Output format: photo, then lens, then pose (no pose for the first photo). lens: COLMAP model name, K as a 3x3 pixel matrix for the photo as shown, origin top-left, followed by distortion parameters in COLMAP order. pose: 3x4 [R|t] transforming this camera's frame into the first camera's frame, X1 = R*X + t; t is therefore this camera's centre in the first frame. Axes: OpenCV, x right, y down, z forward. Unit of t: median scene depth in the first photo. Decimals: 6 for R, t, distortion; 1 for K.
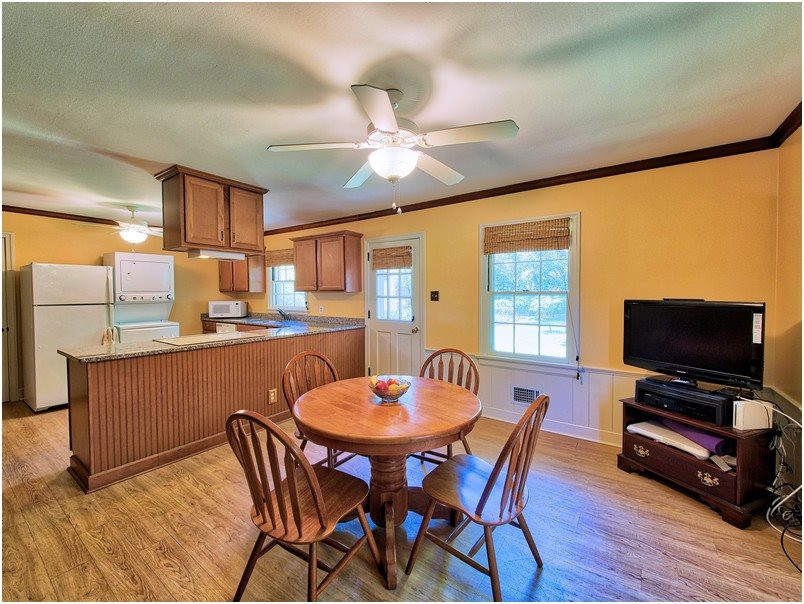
lens RADIAL K [[330.6, 0, 443.7], [0, 330.6, 298.3], [0, 0, 1]] dist [-0.000329, -0.011654]
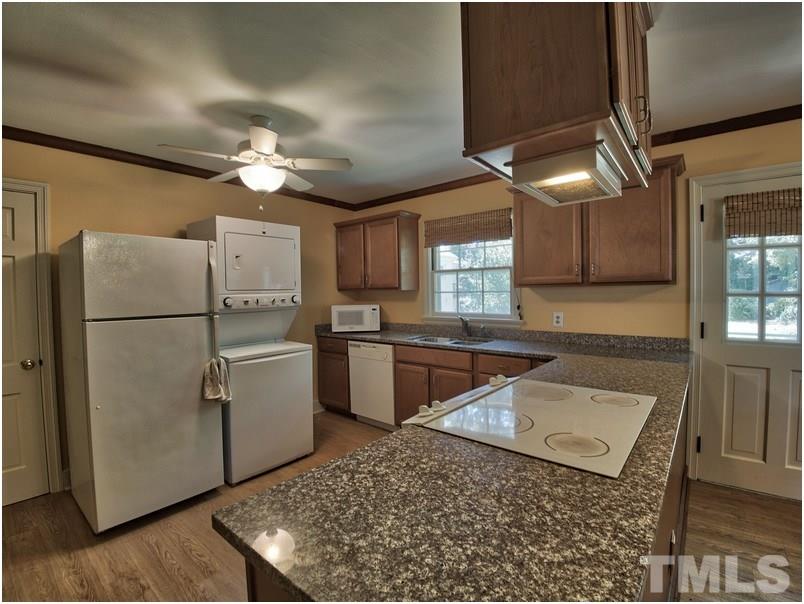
lens RADIAL K [[365.8, 0, 400.2], [0, 365.8, 300.2], [0, 0, 1]] dist [-0.037986, -0.000868]
pose [[0.993820, -0.010955, -0.110465, -0.612306], [0.012019, 0.999887, 0.008974, -0.006155], [0.110355, -0.010247, 0.993839, 0.423019]]
